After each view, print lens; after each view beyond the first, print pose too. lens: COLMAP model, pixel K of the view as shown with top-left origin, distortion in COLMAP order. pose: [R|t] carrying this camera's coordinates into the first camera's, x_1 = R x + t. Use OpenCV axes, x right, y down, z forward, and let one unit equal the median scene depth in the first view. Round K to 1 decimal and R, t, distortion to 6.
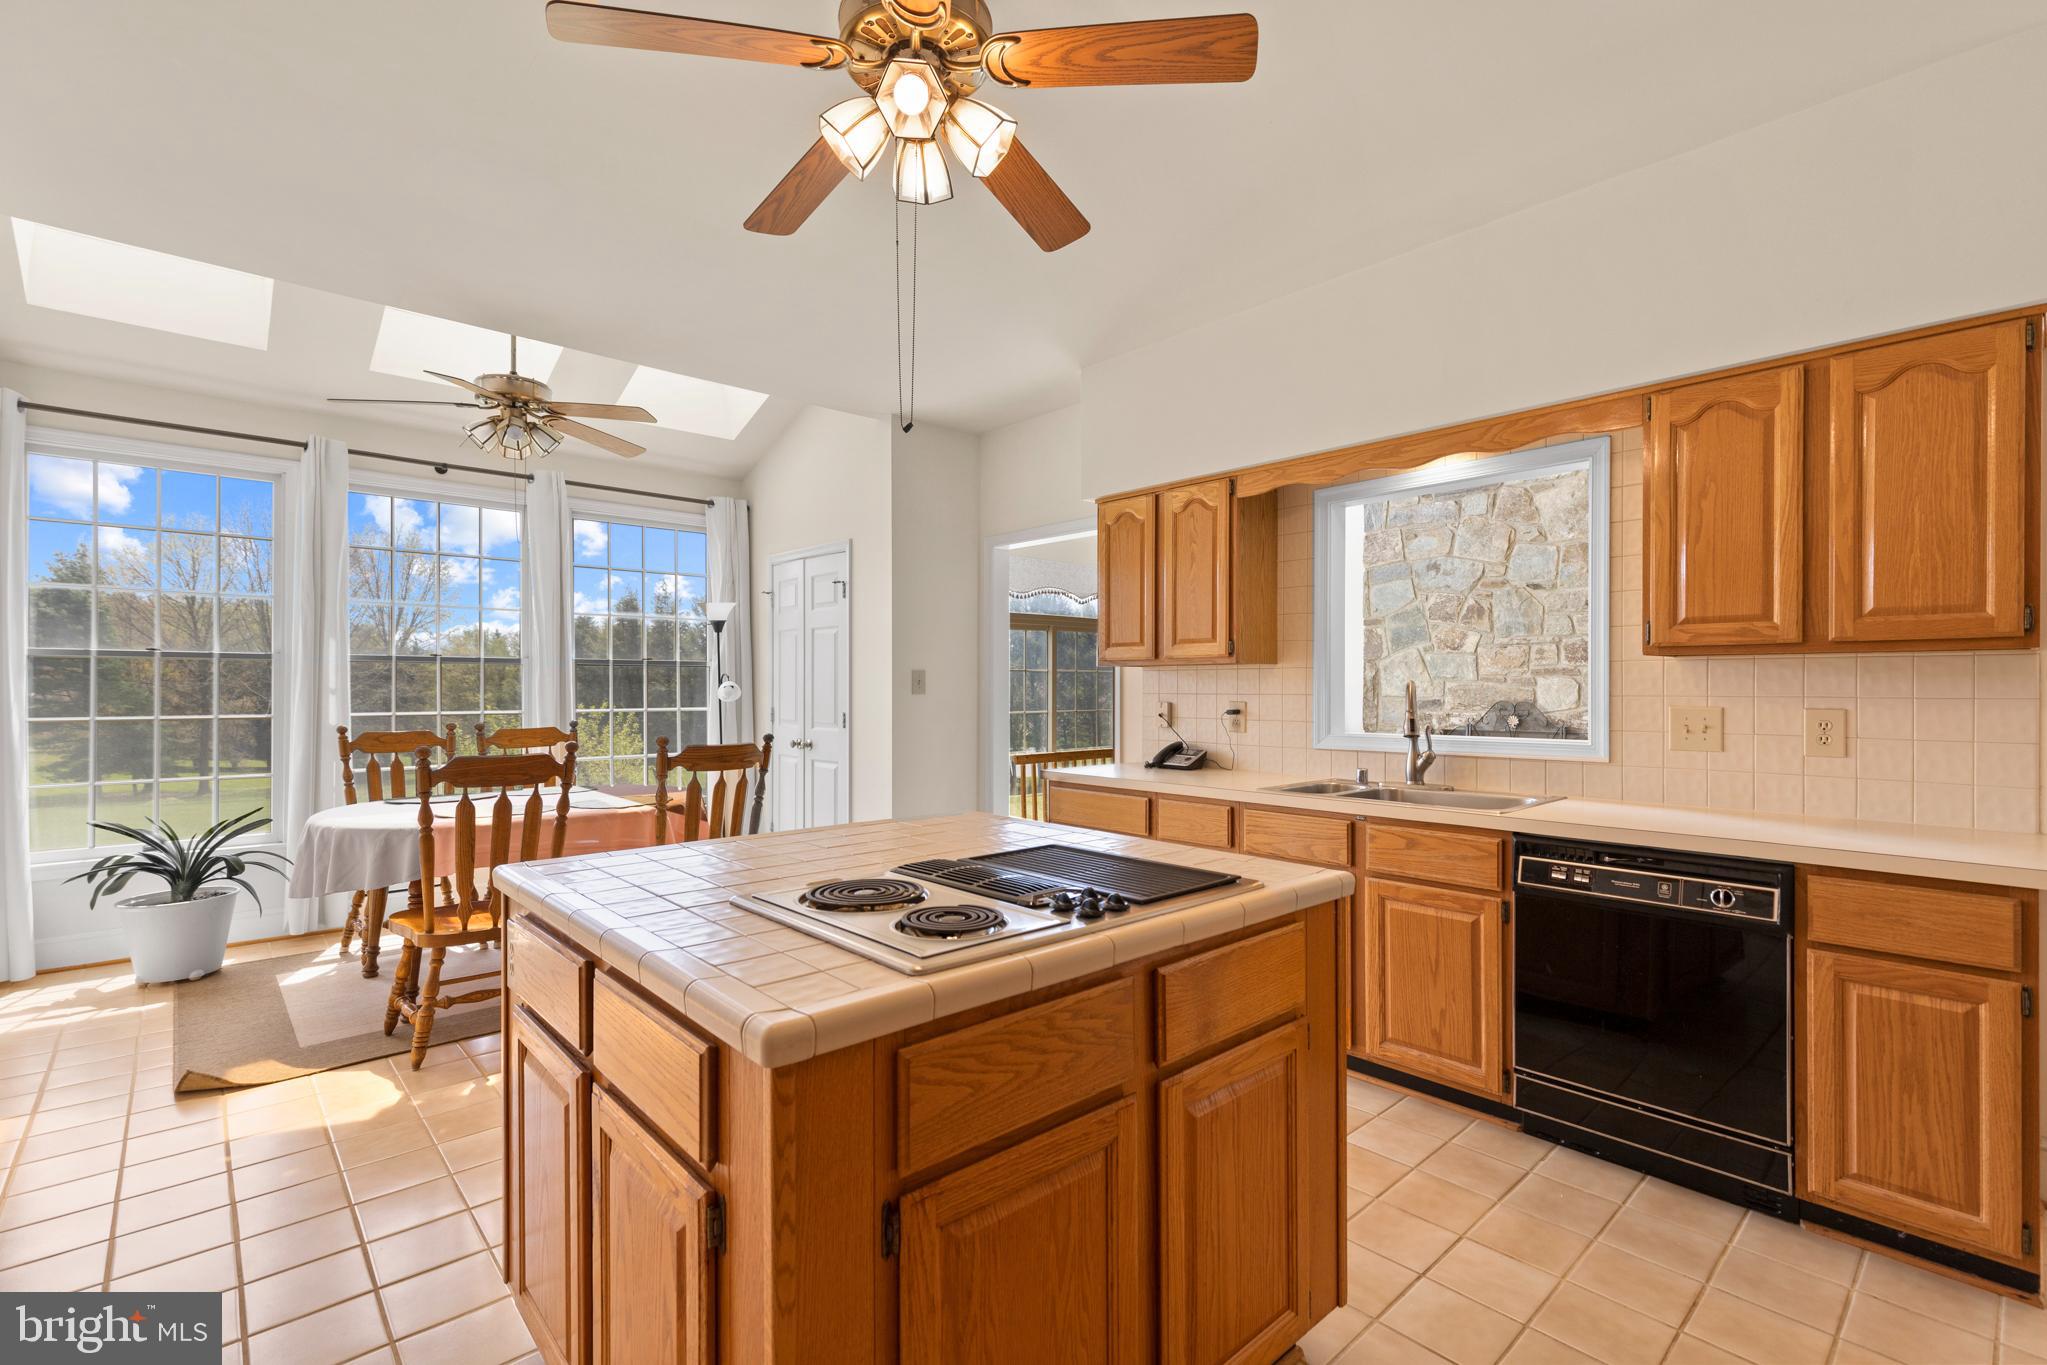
lens RADIAL K [[925.6, 0, 1028.1], [0, 925.6, 690.6], [0, 0, 1]] dist [0.016826, -0.006234]
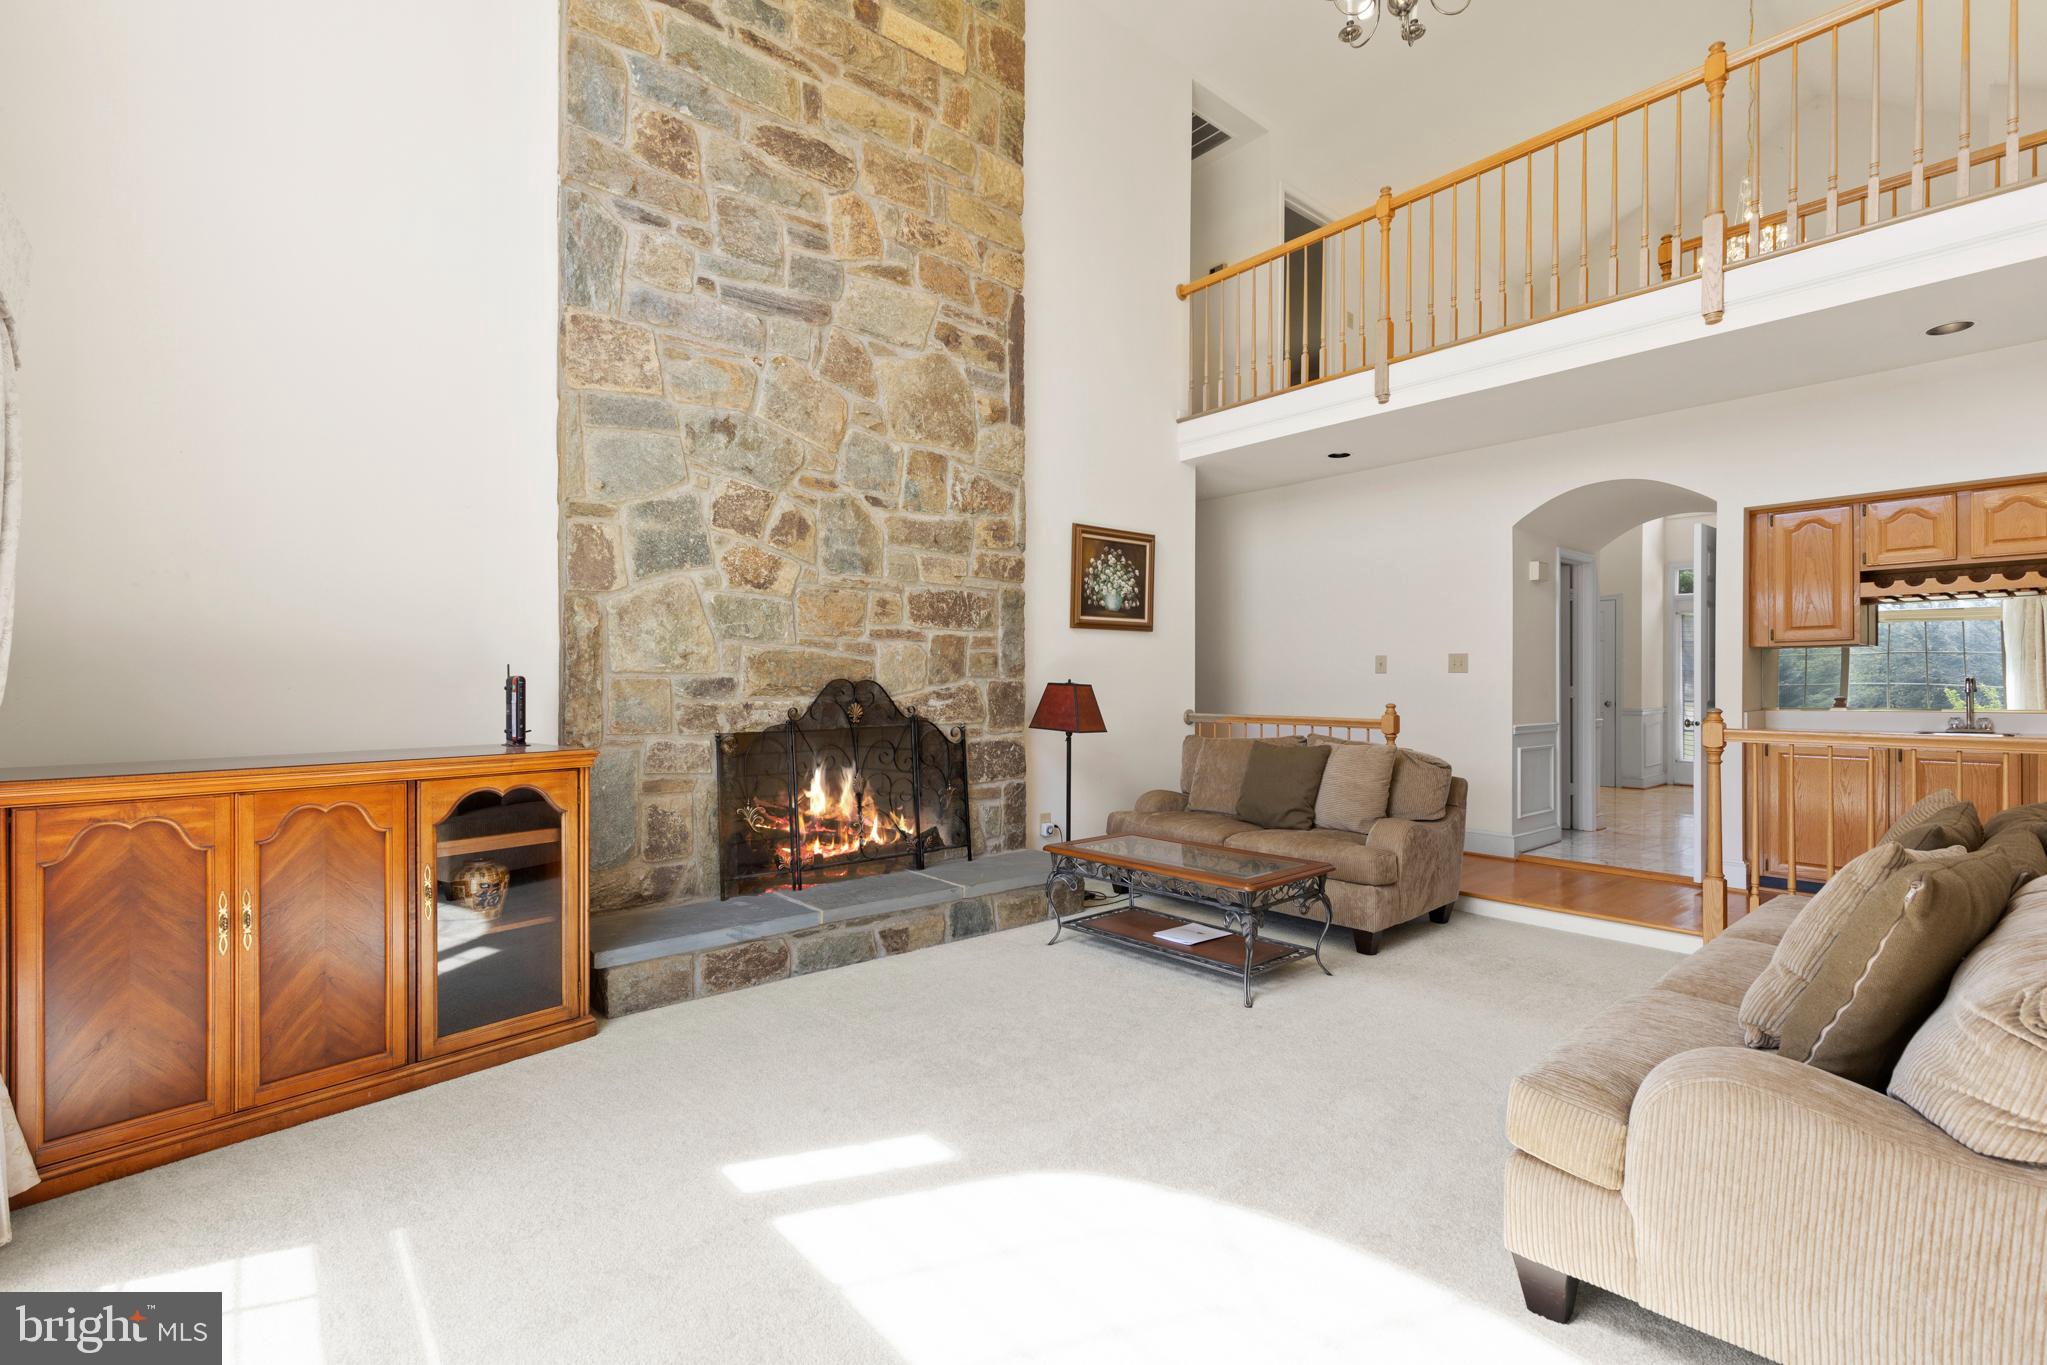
lens RADIAL K [[919.0, 0, 1022.1], [0, 919.0, 688.5], [0, 0, 1]] dist [0.001266, 0.000141]
pose [[0.022954, -0.010555, 0.999681, -0.126945], [0.001866, 0.999943, 0.010515, 0.015977], [-0.999735, 0.001624, 0.022972, 1.260022]]
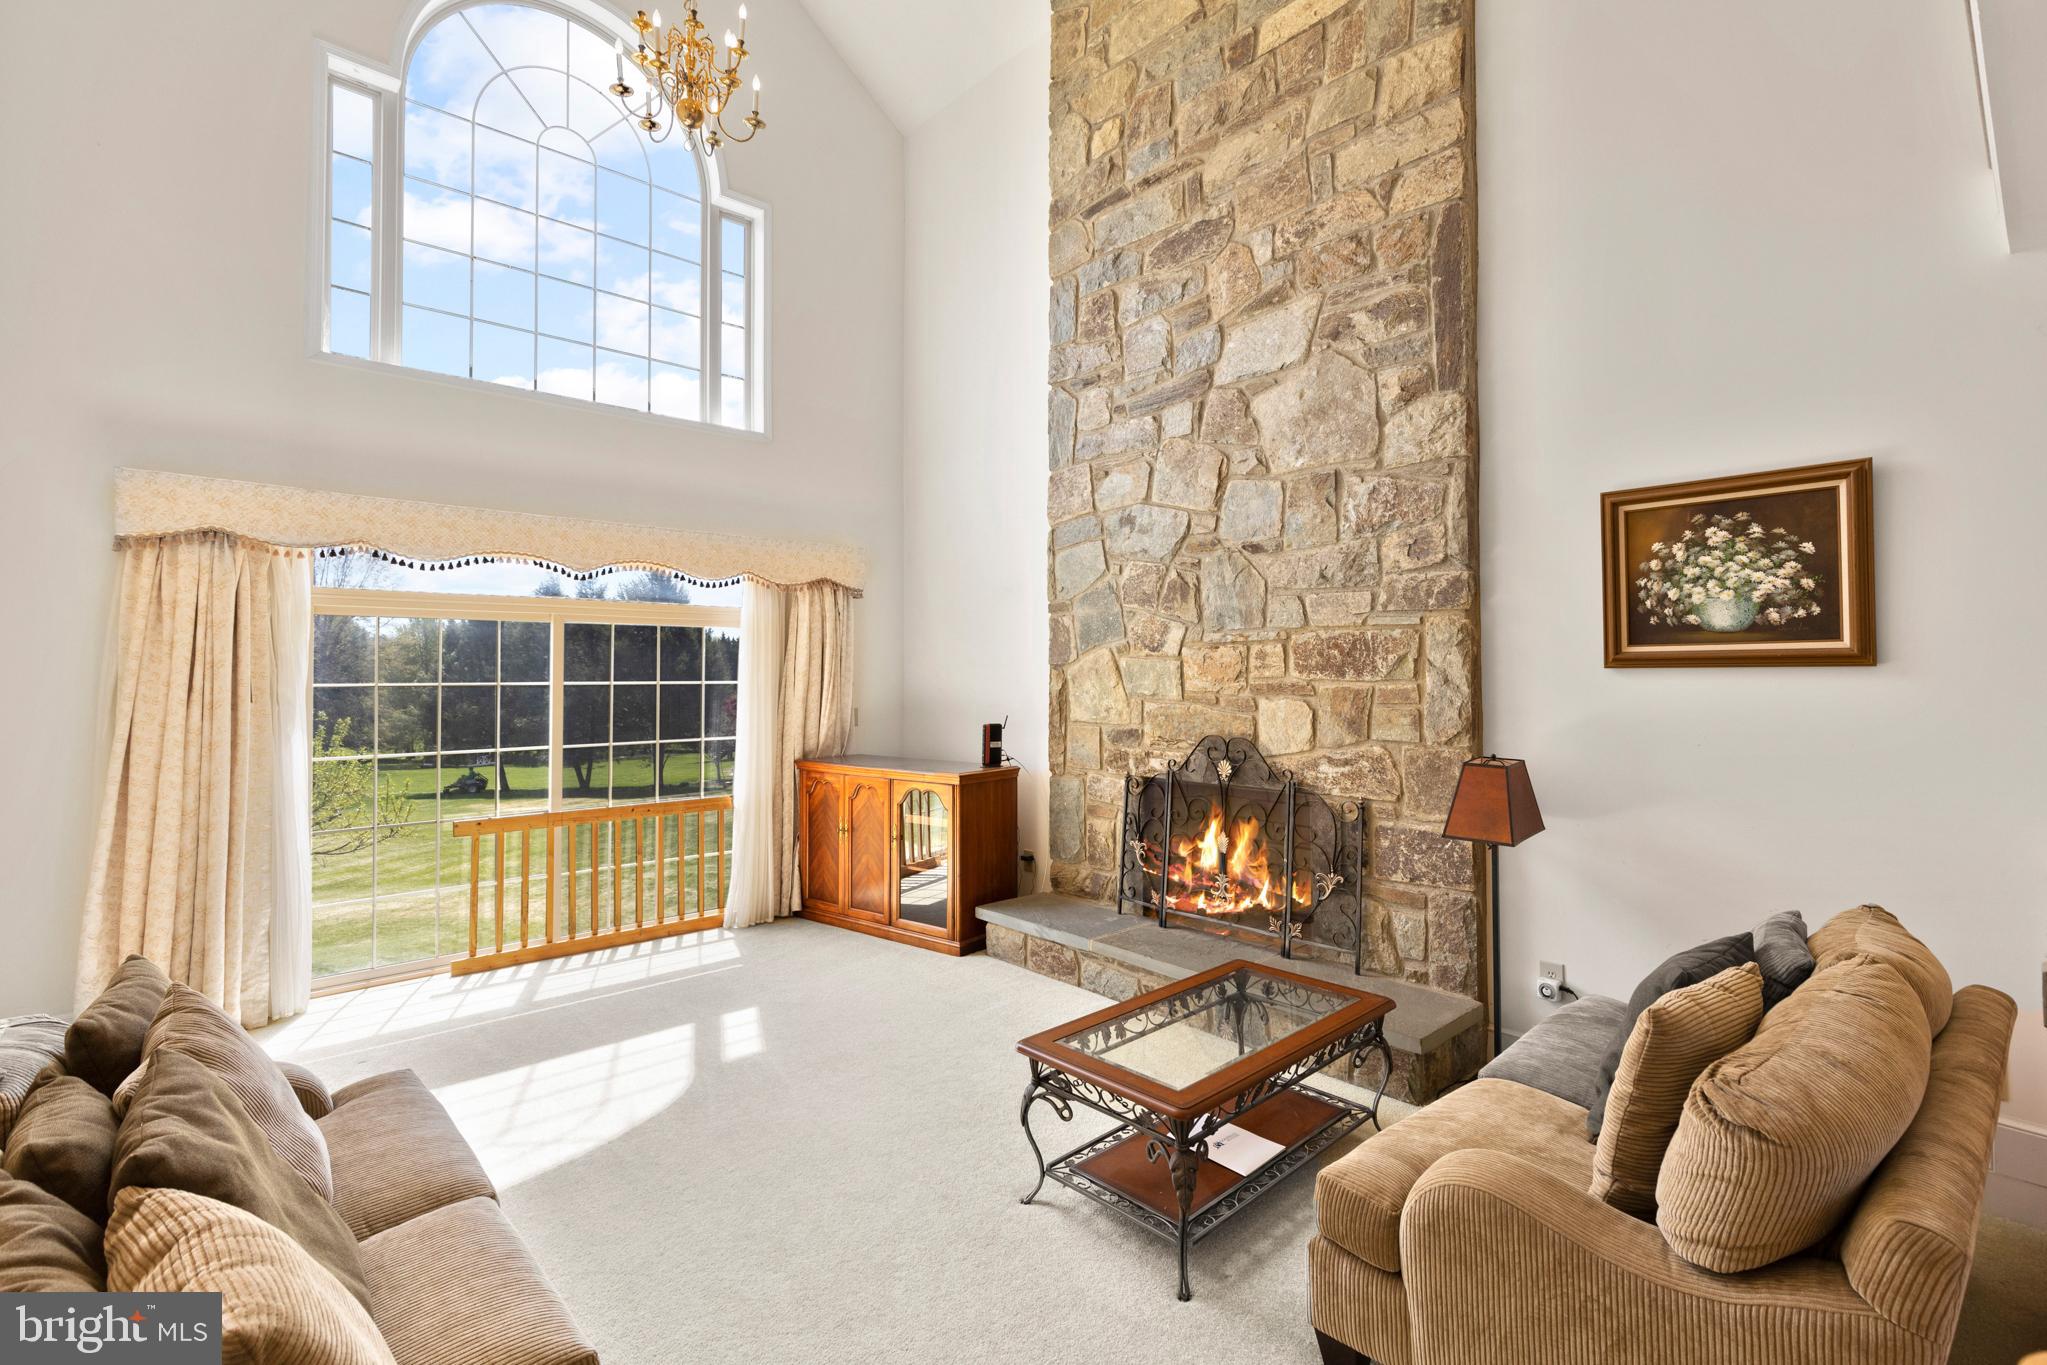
lens RADIAL K [[936.7, 0, 1026.4], [0, 936.7, 658.1], [0, 0, 1]] dist [0.002079, 0.000094]
pose [[0.999991, -0.003284, 0.002759, 0.562189], [0.003342, 0.999771, -0.021116, -0.039584], [-0.002689, 0.021125, 0.999773, 0.554106]]
